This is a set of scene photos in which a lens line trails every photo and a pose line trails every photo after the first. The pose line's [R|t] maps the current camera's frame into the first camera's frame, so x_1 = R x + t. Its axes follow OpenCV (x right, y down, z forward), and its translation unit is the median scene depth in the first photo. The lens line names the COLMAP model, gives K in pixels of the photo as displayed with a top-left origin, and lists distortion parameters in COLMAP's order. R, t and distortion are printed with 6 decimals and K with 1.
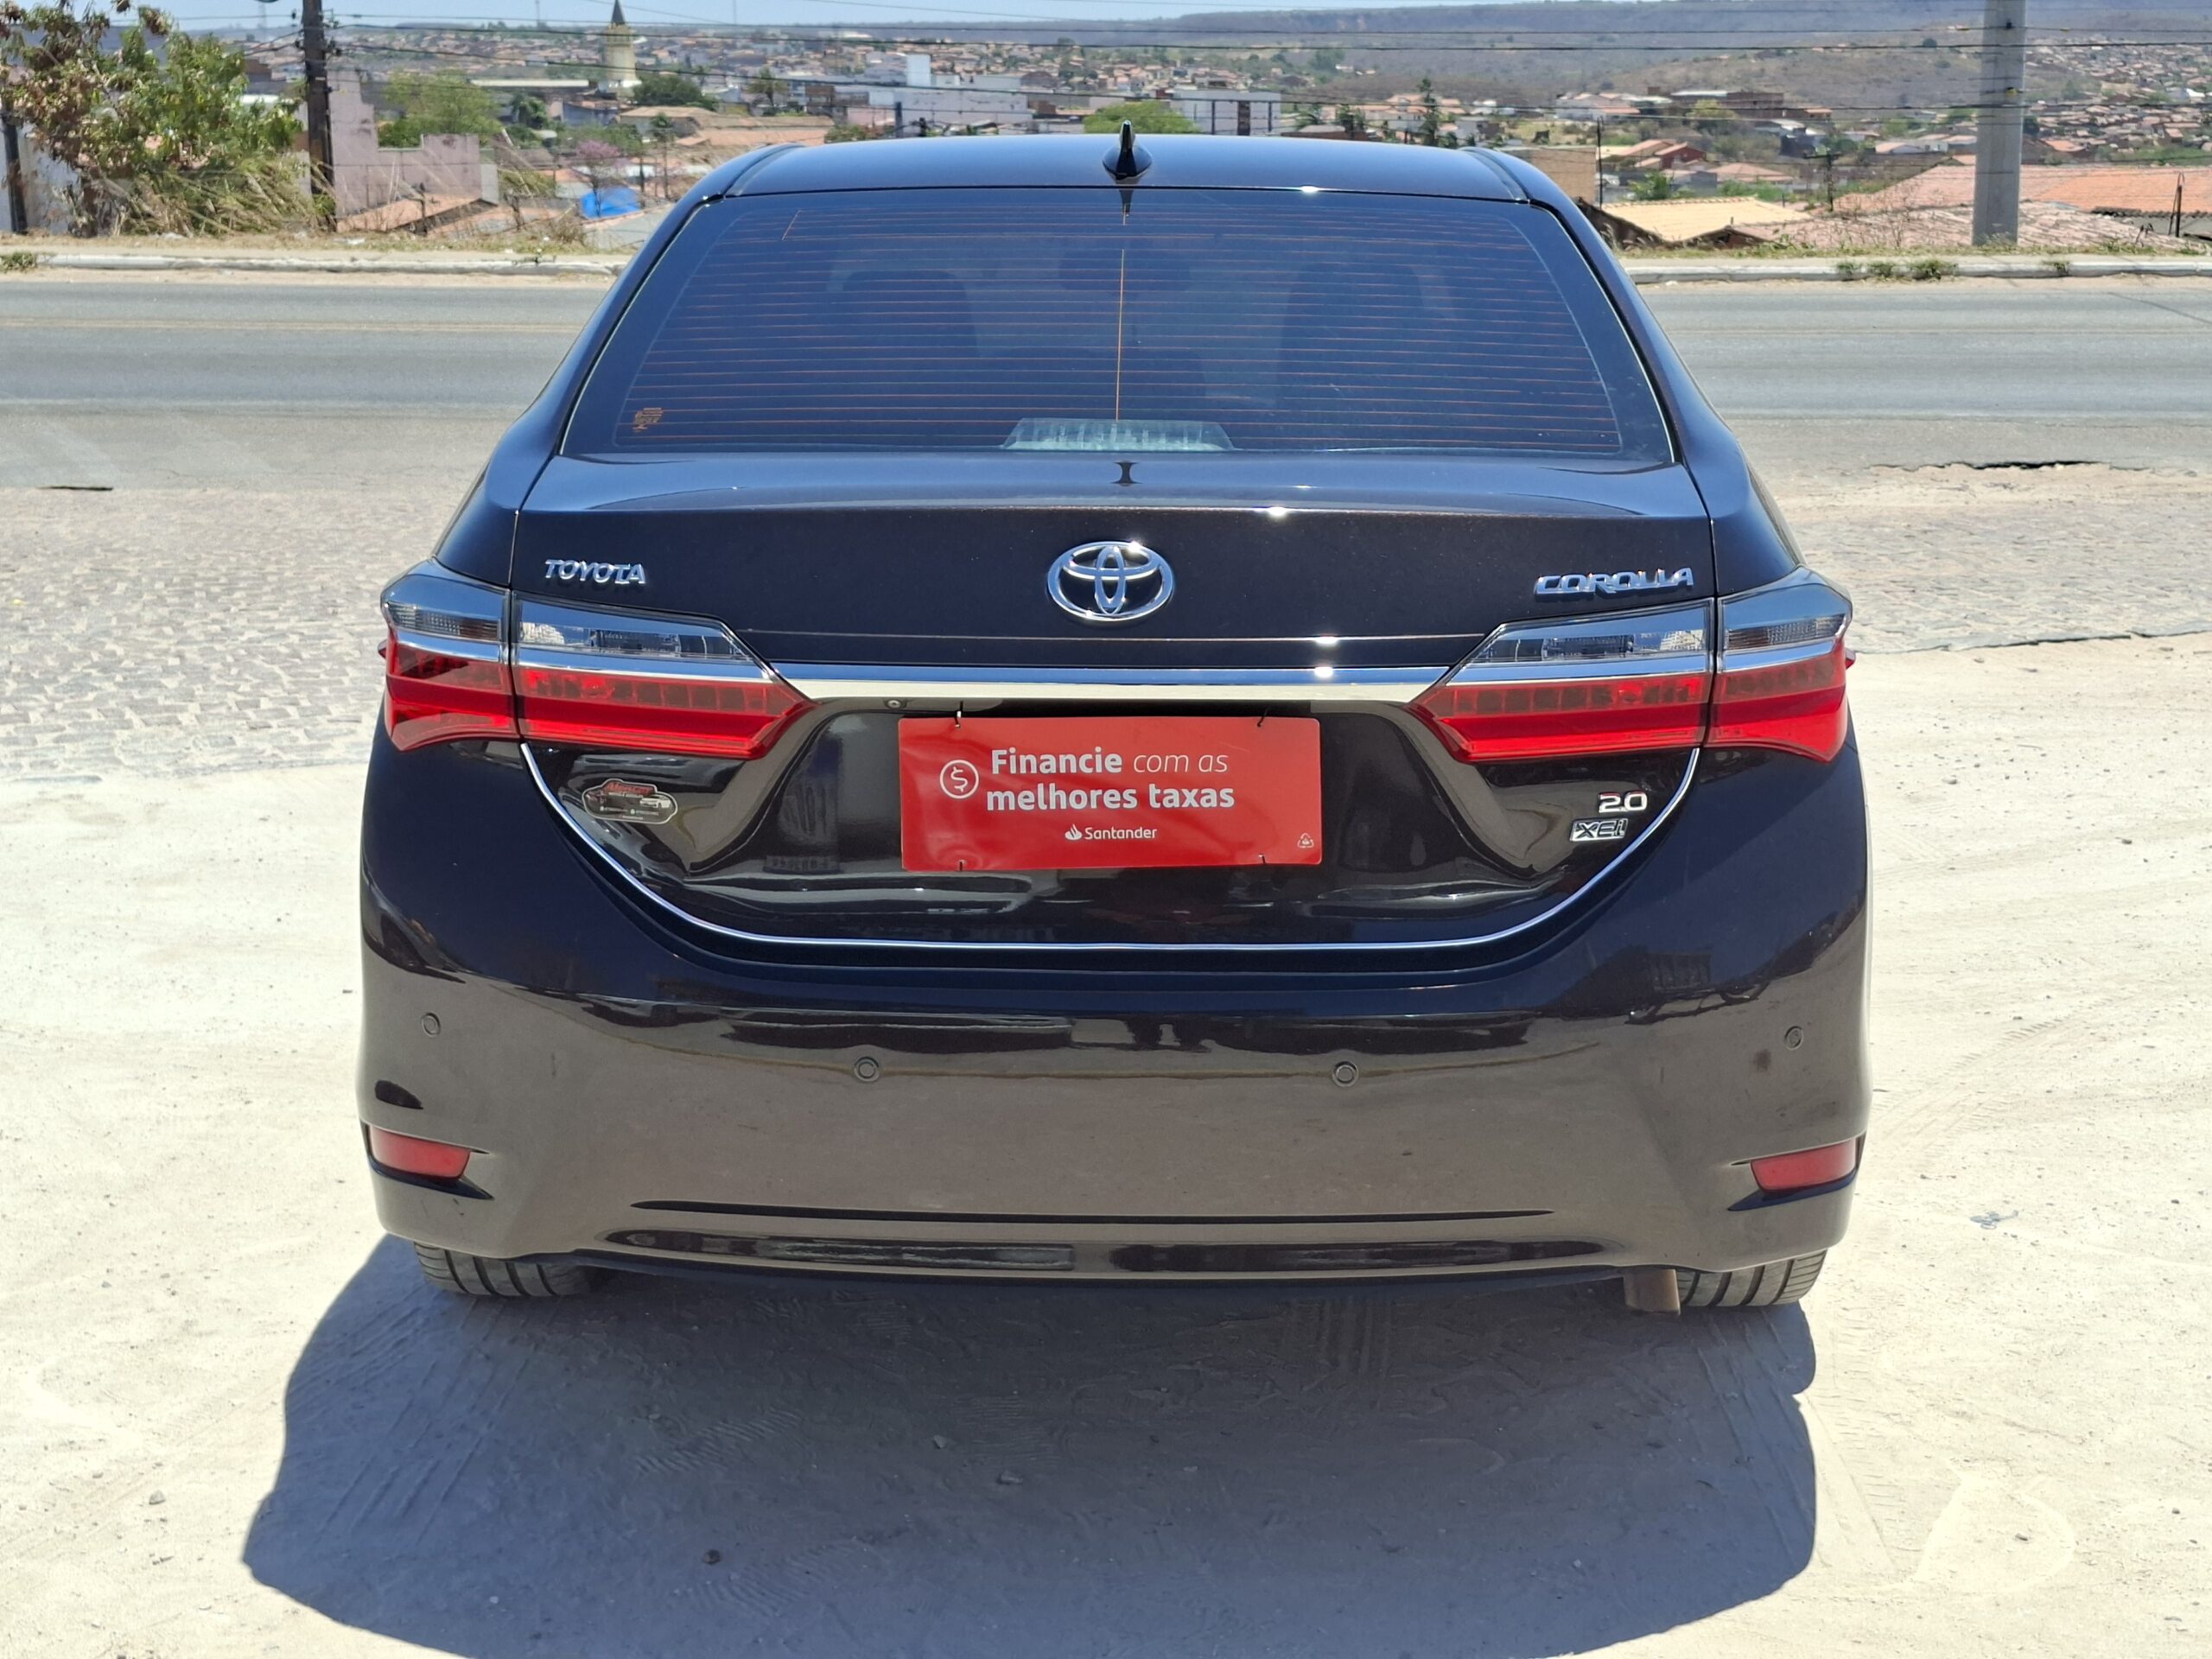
lens RADIAL K [[3077.4, 0, 1153.5], [0, 3077.4, 869.3], [0, 0, 1]] dist [0.089381, 0.000000]
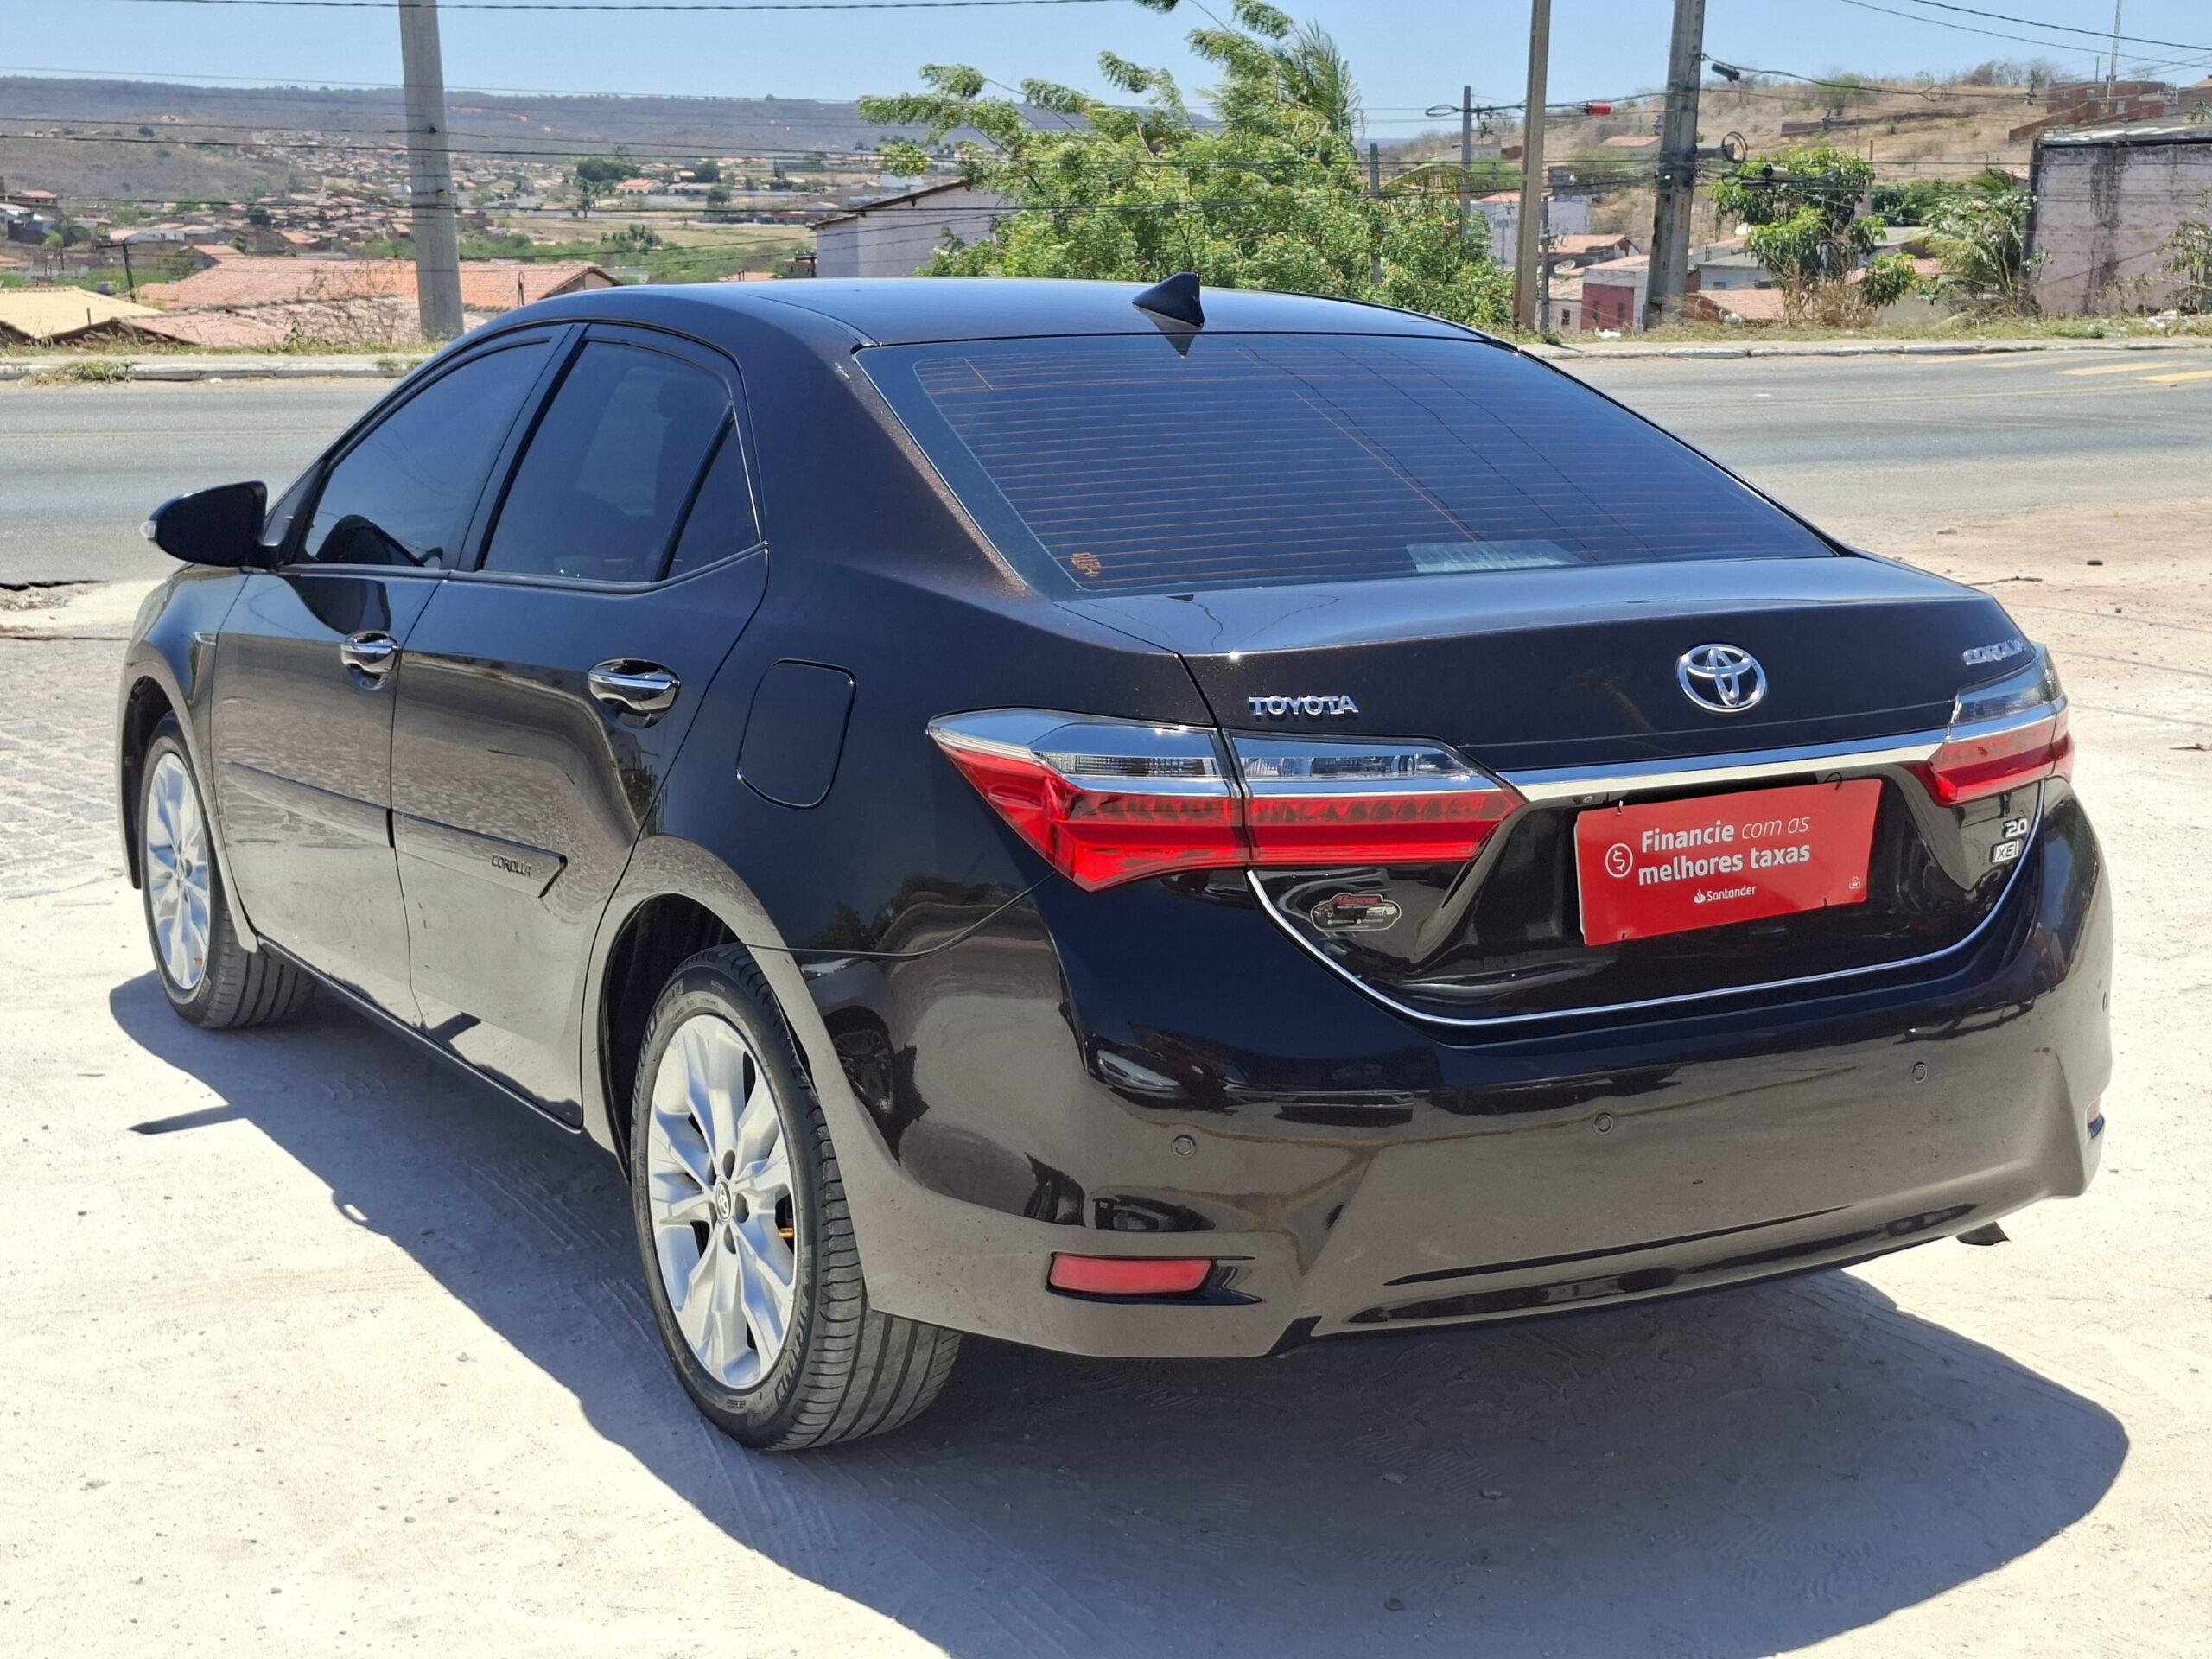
lens RADIAL K [[3077.4, 0, 1123.9], [0, 3077.4, 839.1], [0, 0, 1]] dist [0.089381, 0.000000]
pose [[0.856090, -0.094831, 0.508052, -0.788513], [0.113352, 0.993539, -0.005552, -0.050839], [-0.504243, 0.062342, 0.861308, 0.105231]]
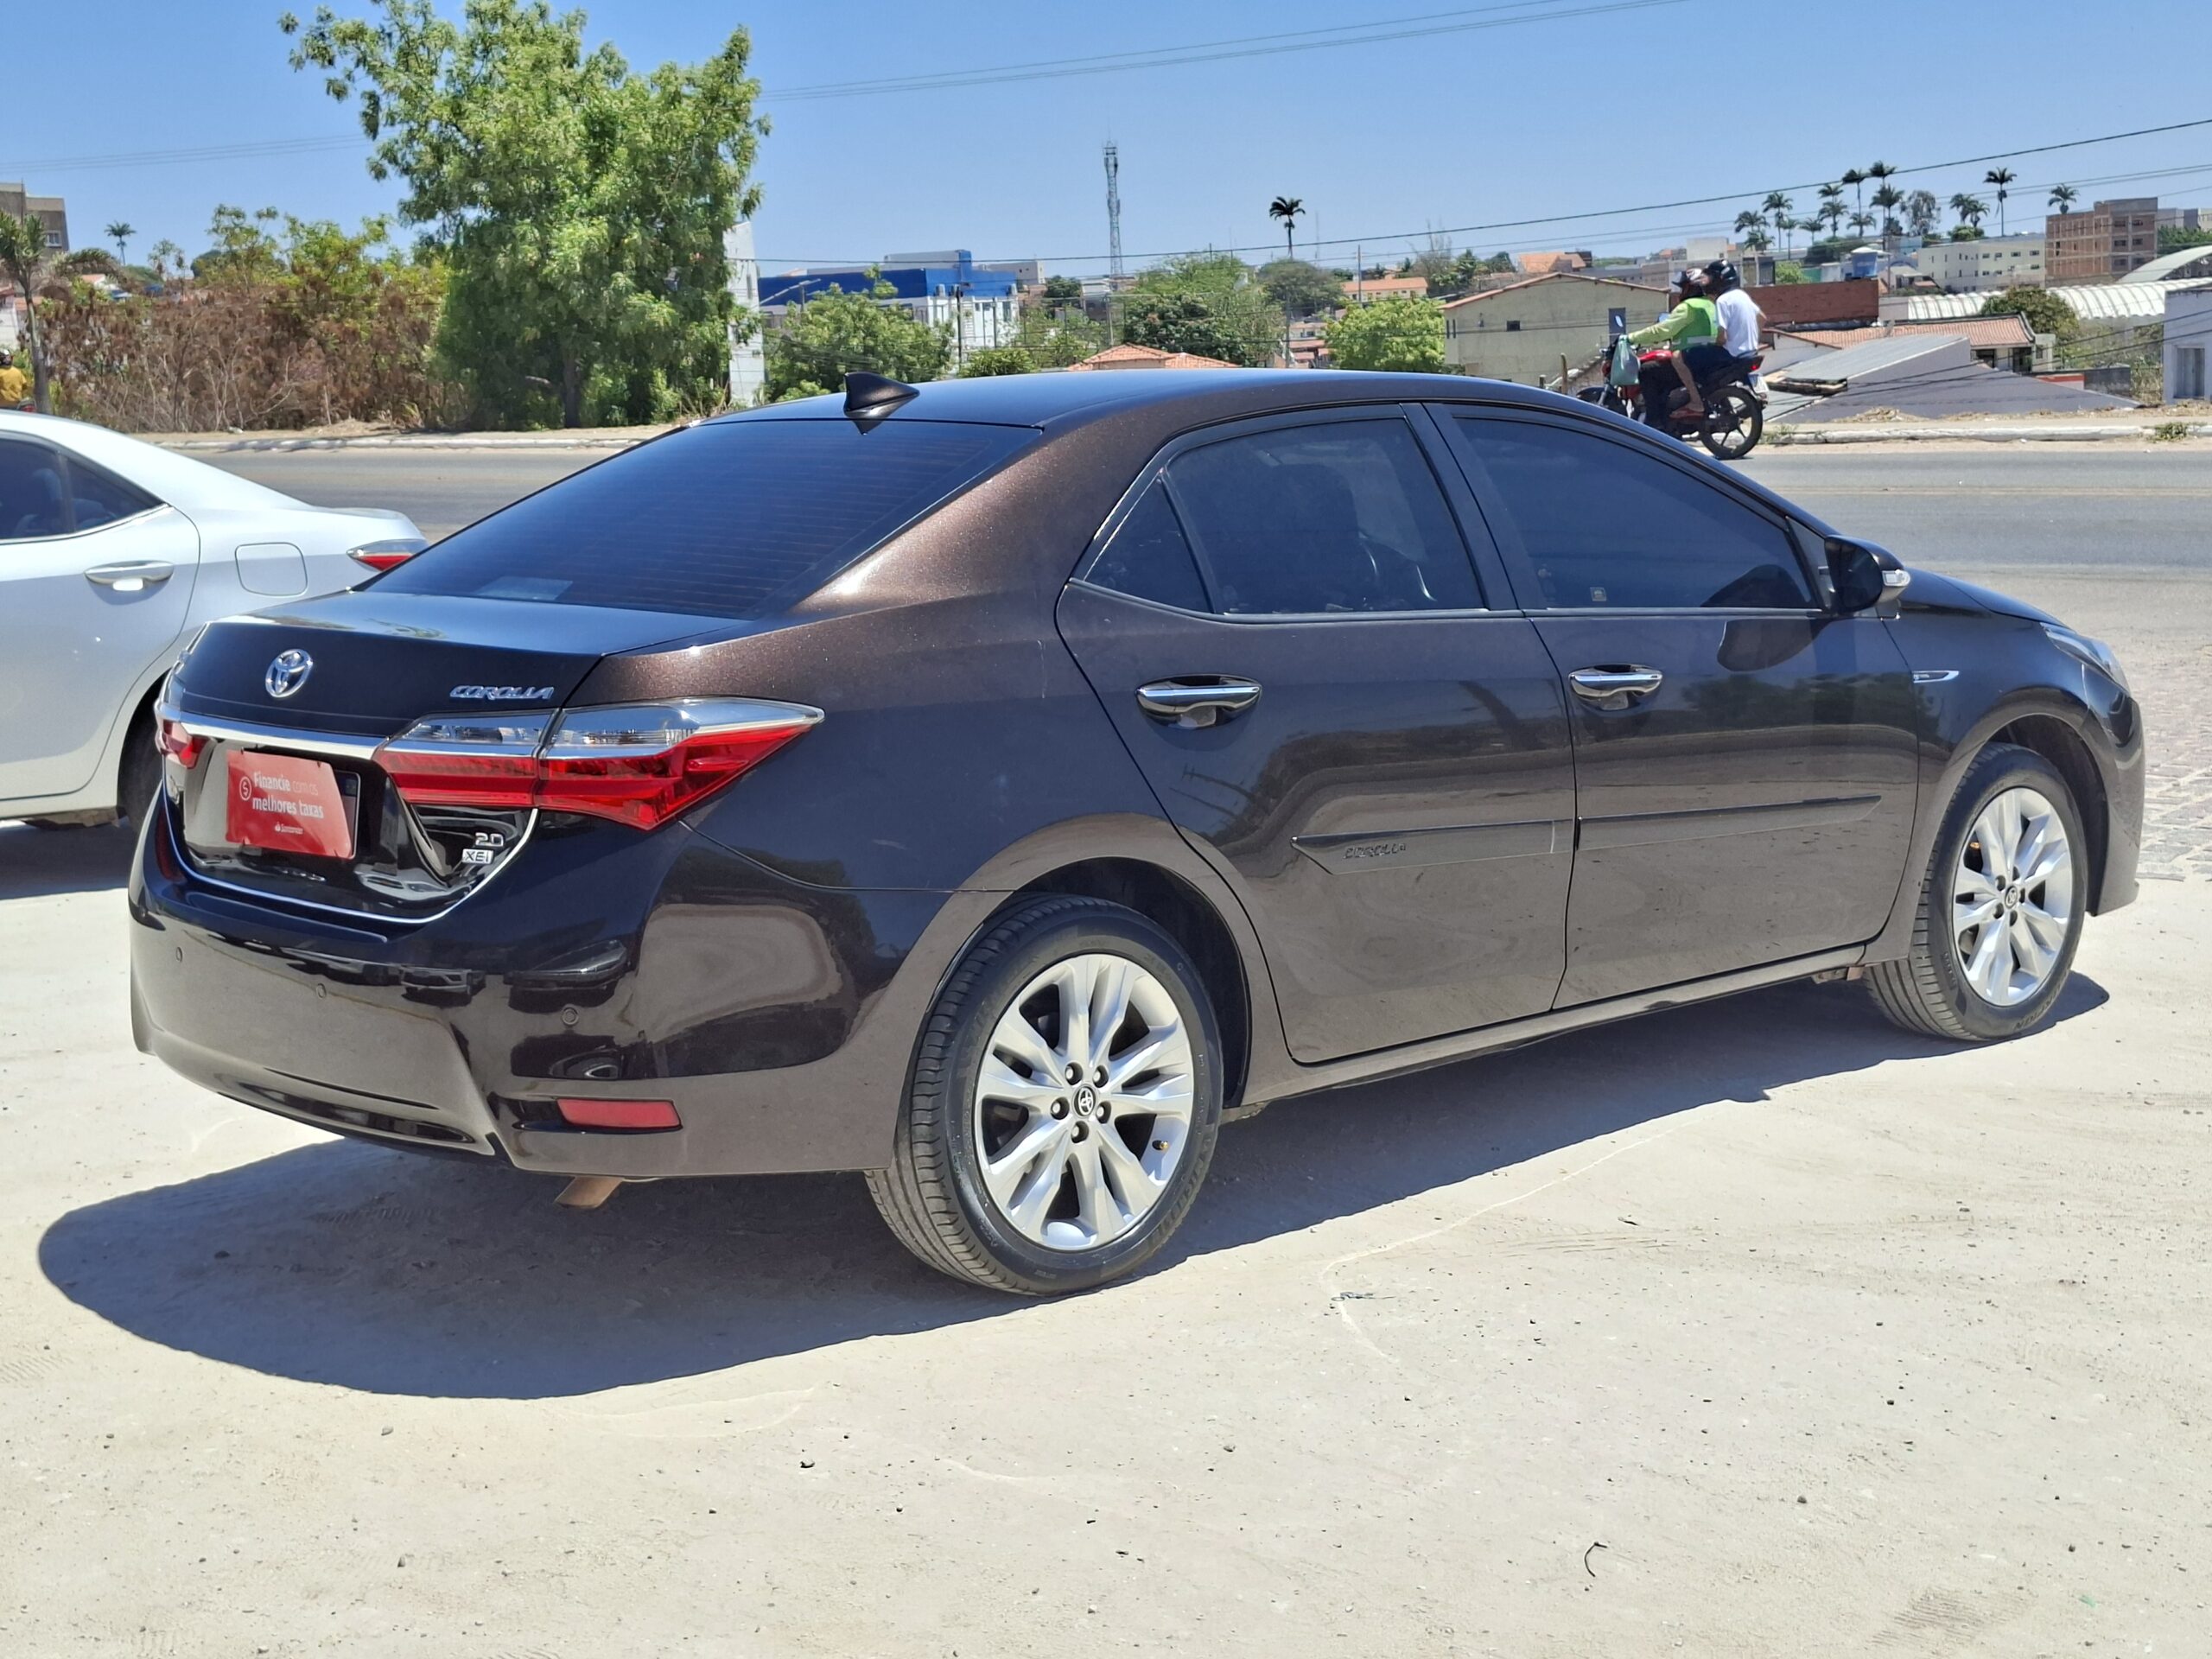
lens RADIAL K [[3077.4, 0, 1112.5], [0, 3077.4, 817.7], [0, 0, 1]] dist [0.089381, 0.000000]
pose [[0.689800, 0.081332, -0.719417, 1.434522], [-0.128444, 0.991655, -0.011047, -0.054451], [0.712515, 0.100025, 0.694490, 0.174813]]
